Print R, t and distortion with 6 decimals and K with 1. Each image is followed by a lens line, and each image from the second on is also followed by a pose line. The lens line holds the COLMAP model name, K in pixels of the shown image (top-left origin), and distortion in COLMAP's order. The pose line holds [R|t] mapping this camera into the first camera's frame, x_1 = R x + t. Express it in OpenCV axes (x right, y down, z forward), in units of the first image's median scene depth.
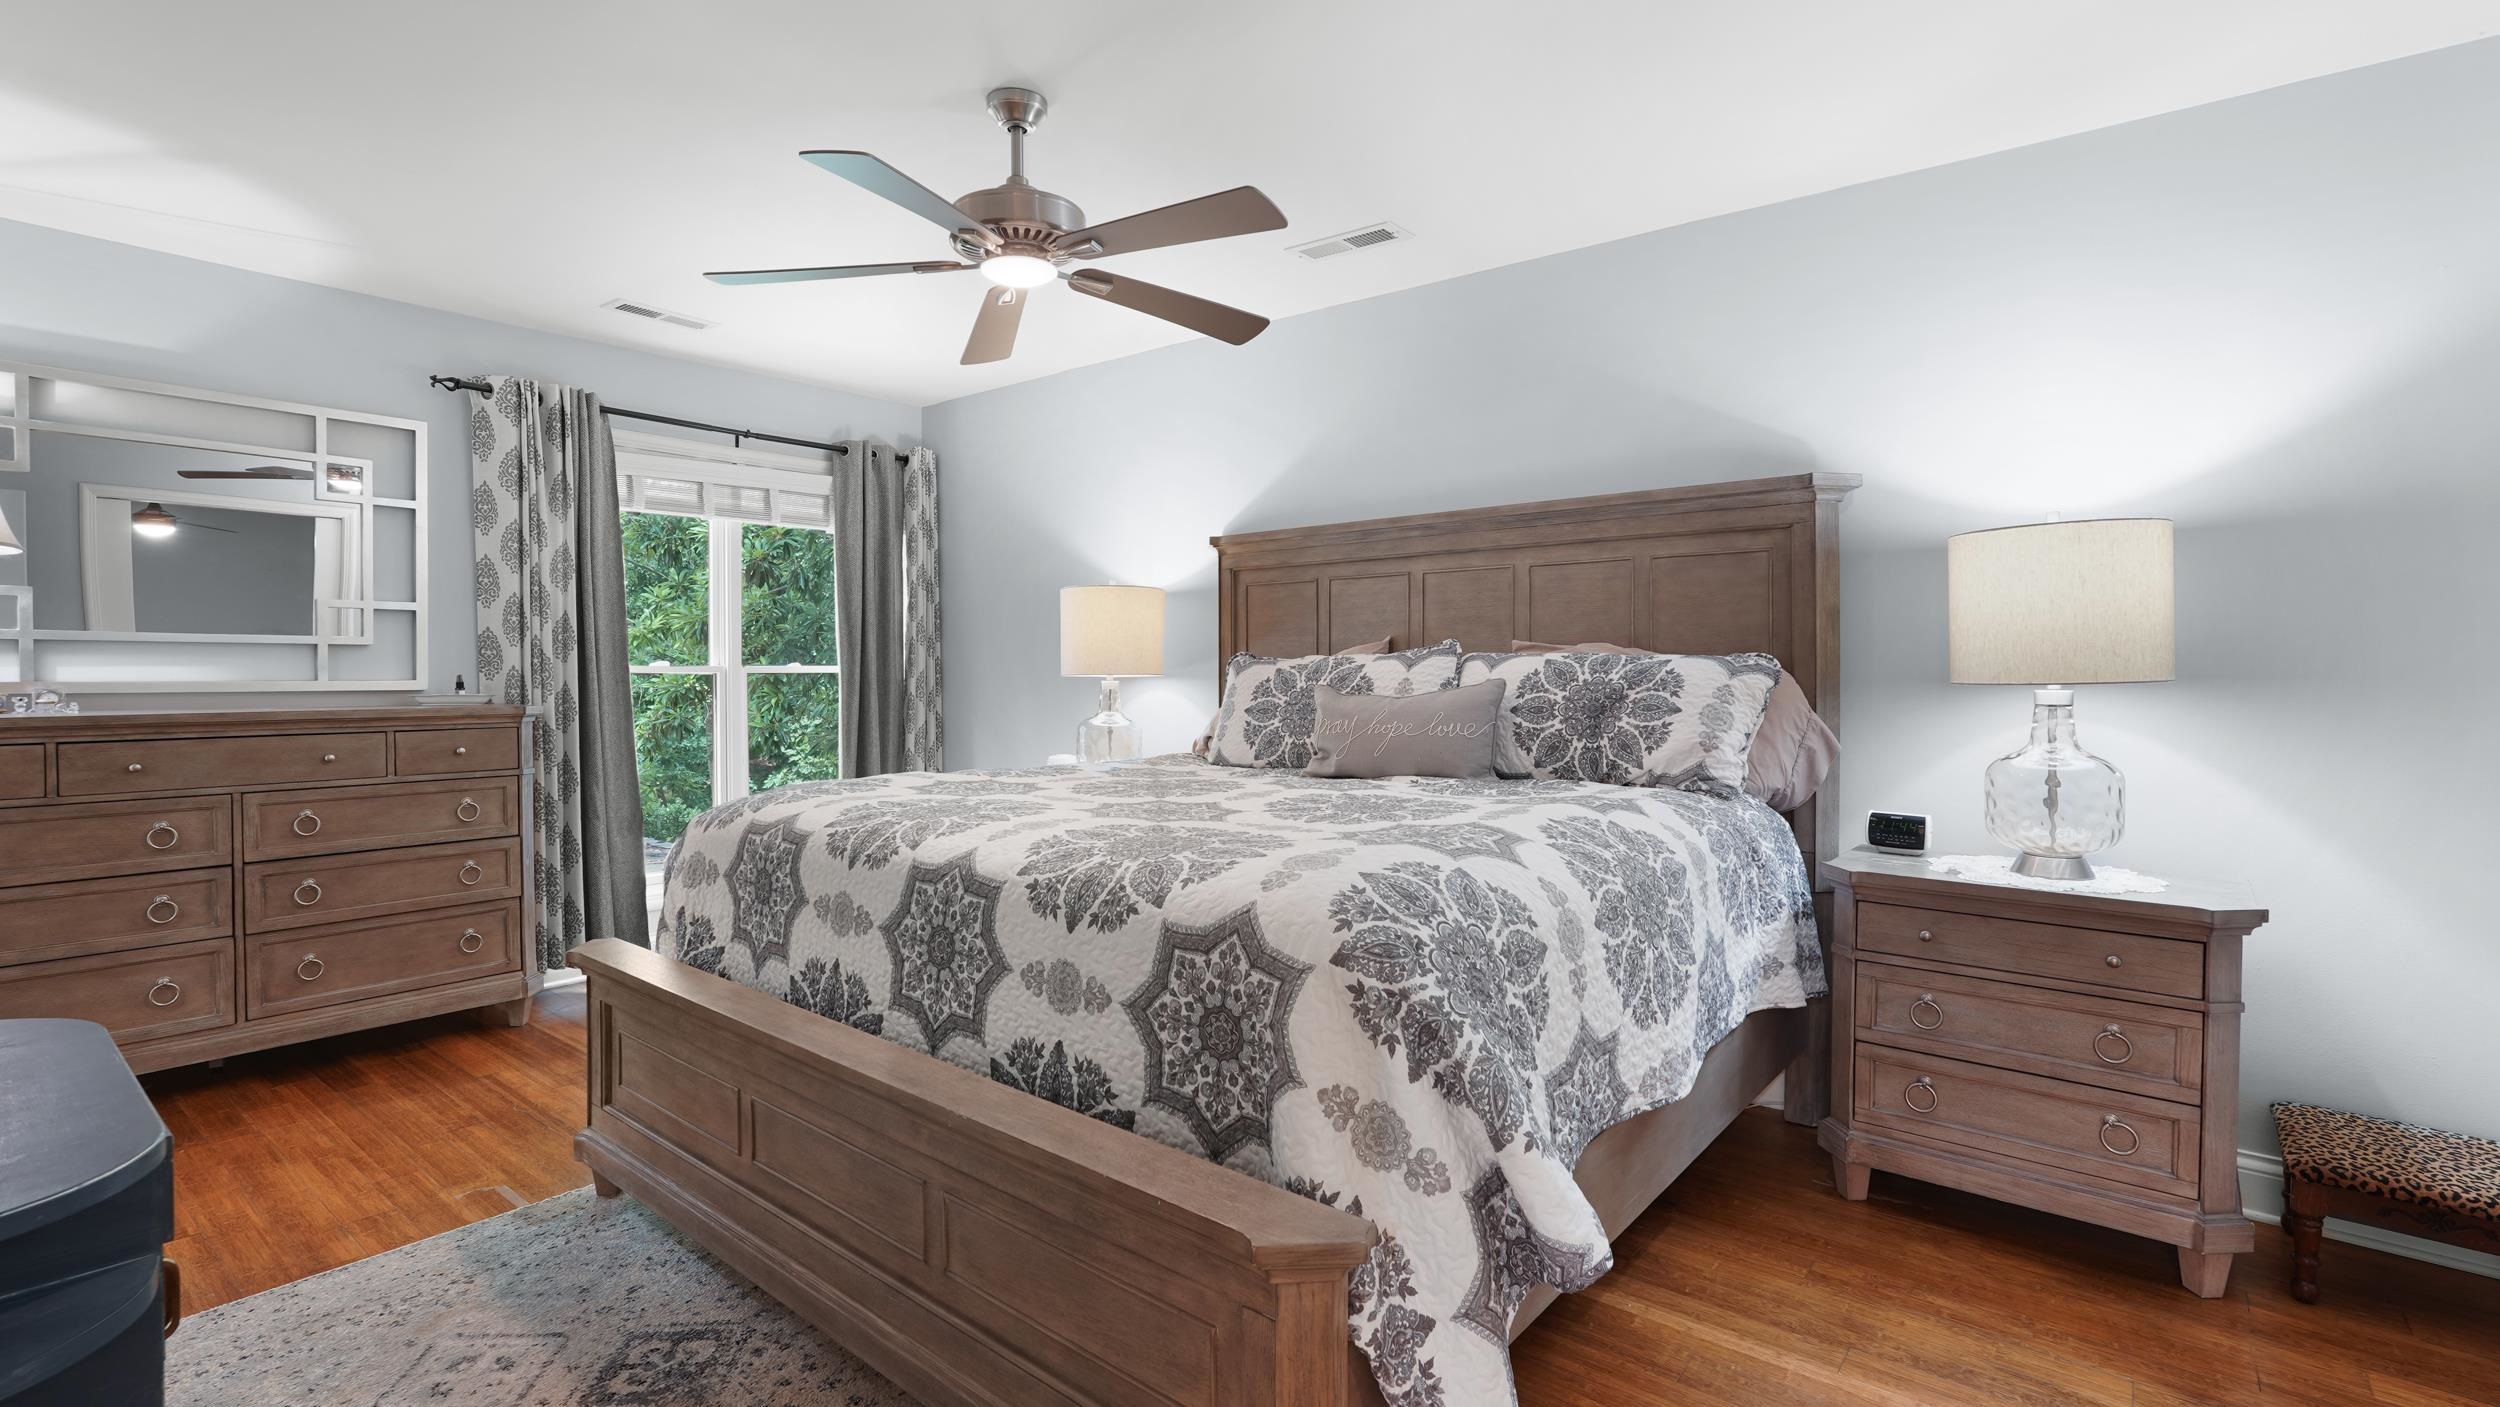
lens RADIAL K [[1142.9, 0, 1253.2], [0, 1142.9, 689.2], [0, 0, 1]] dist [-0.010558, 0.000266]
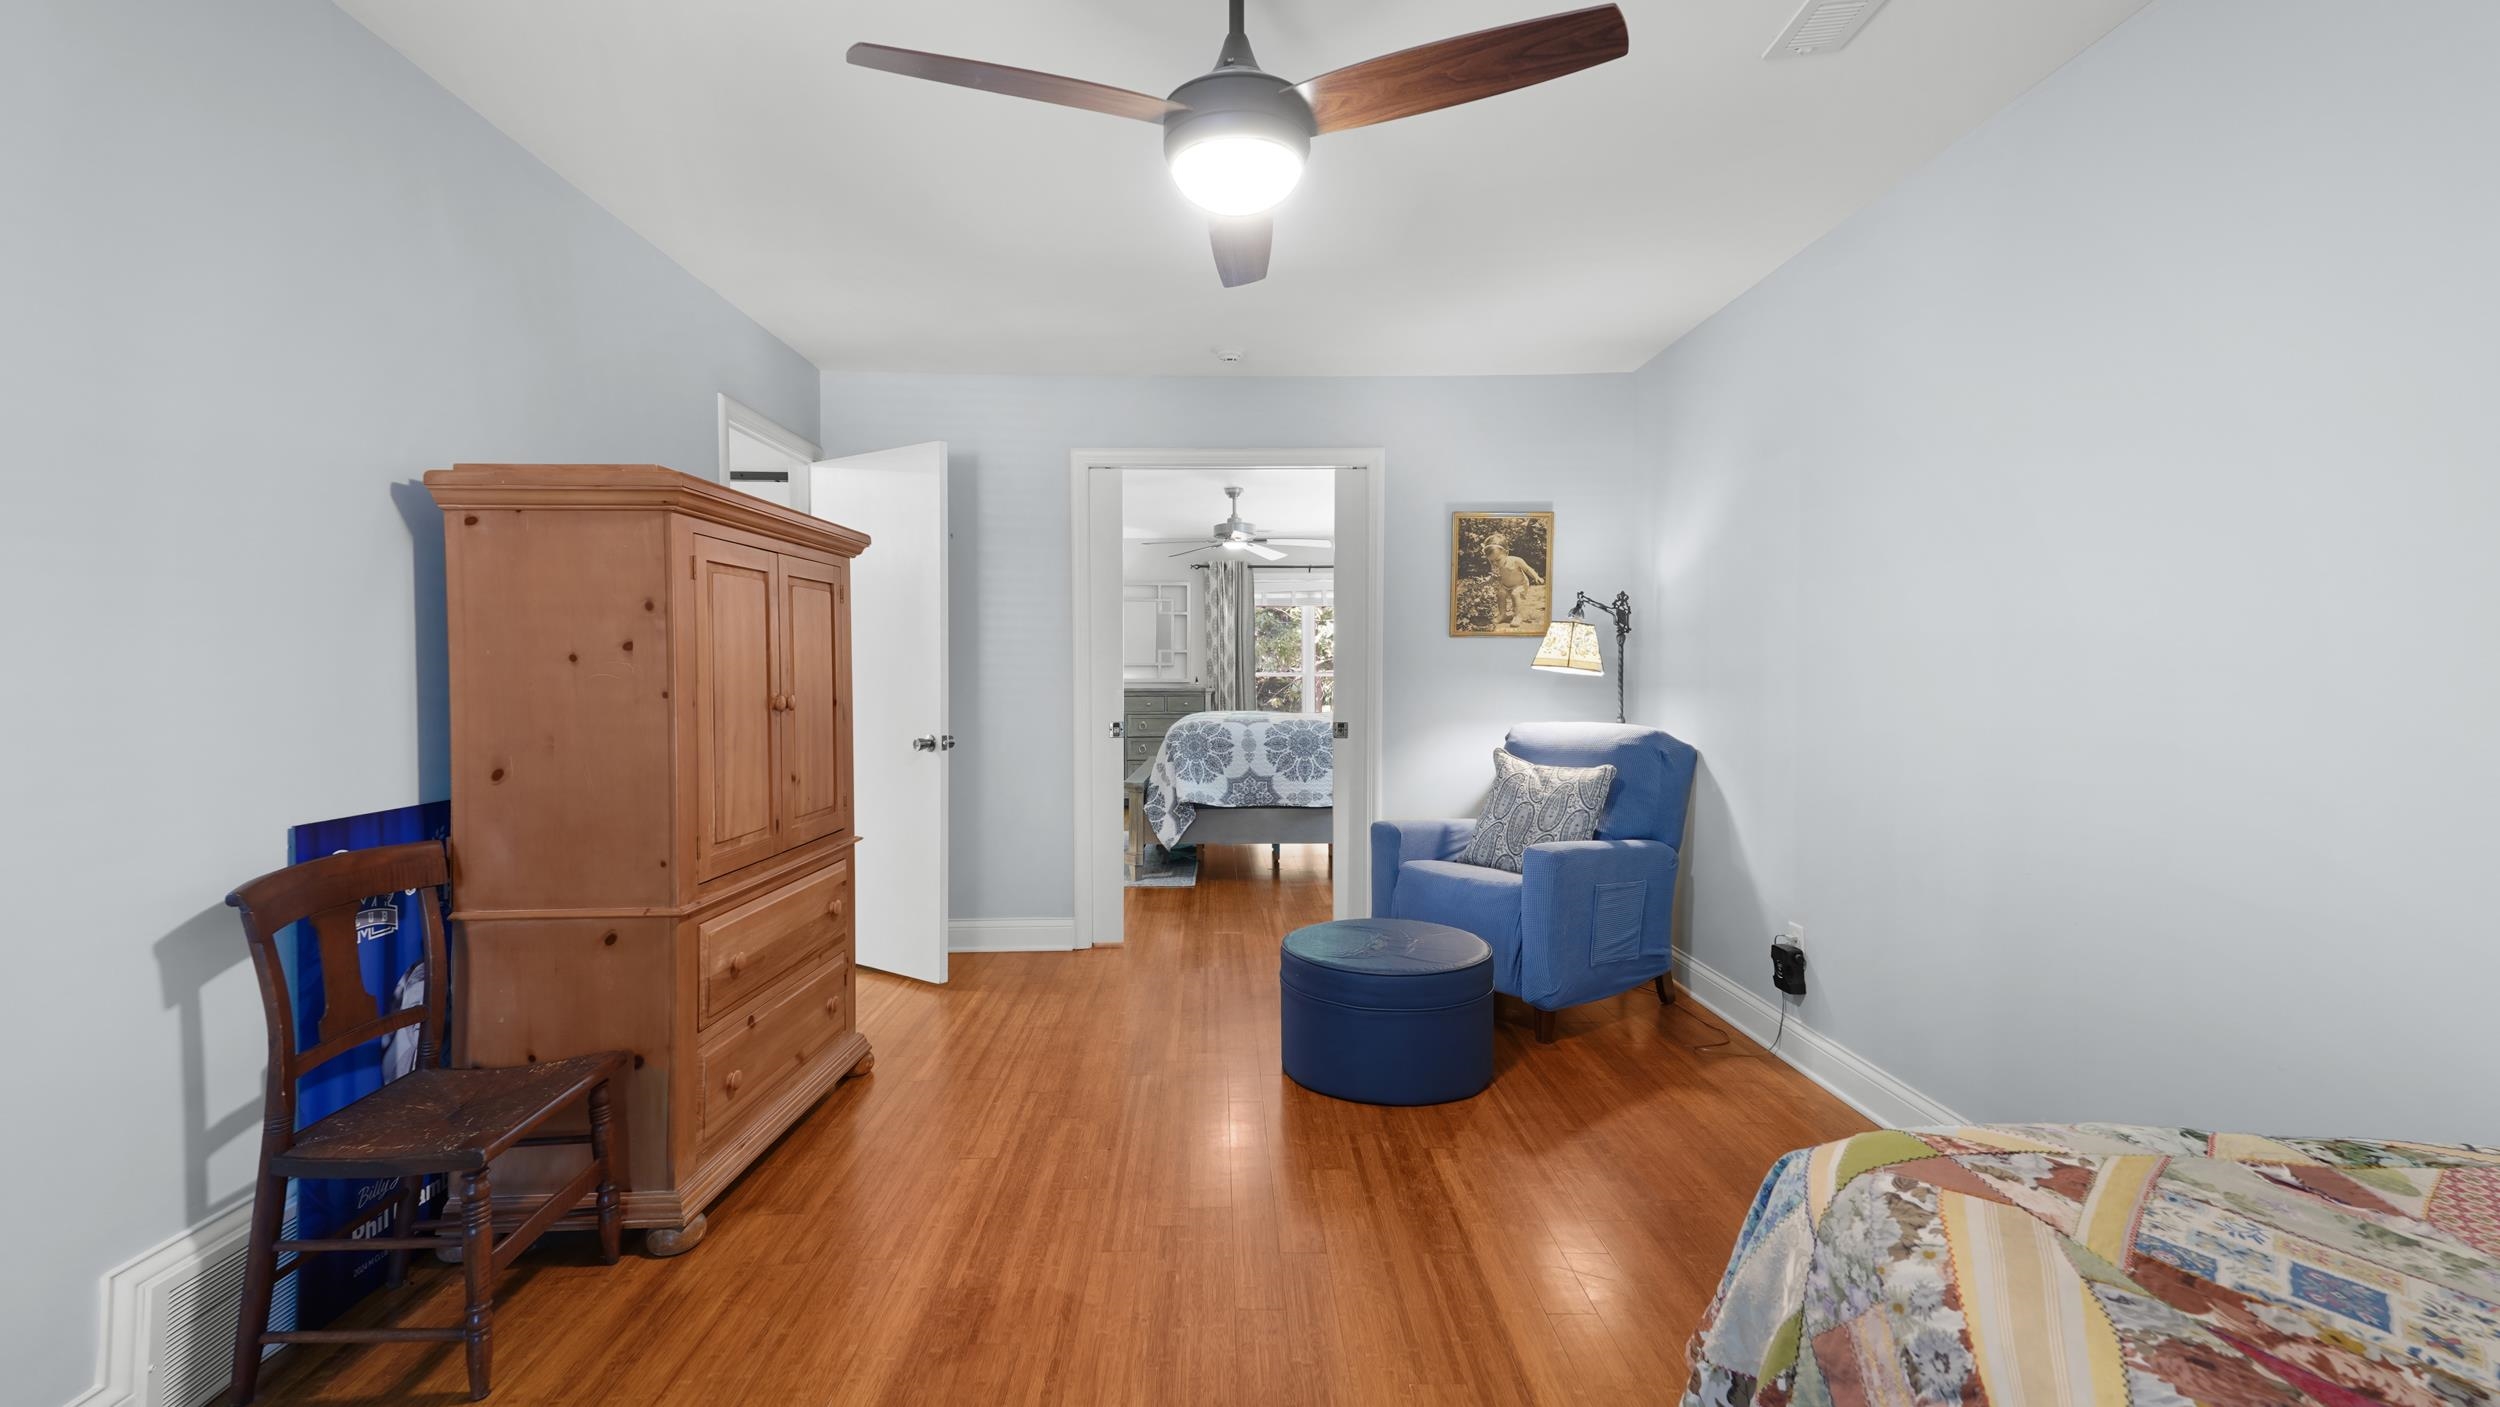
lens RADIAL K [[1142.9, 0, 1250.8], [0, 1142.9, 698.5], [0, 0, 1]] dist [-0.010558, 0.000266]
pose [[0.648090, 0.009095, -0.761509, 1.360899], [-0.007038, 0.999958, 0.005954, 0.021097], [0.761531, 0.001501, 0.648127, -0.607955]]
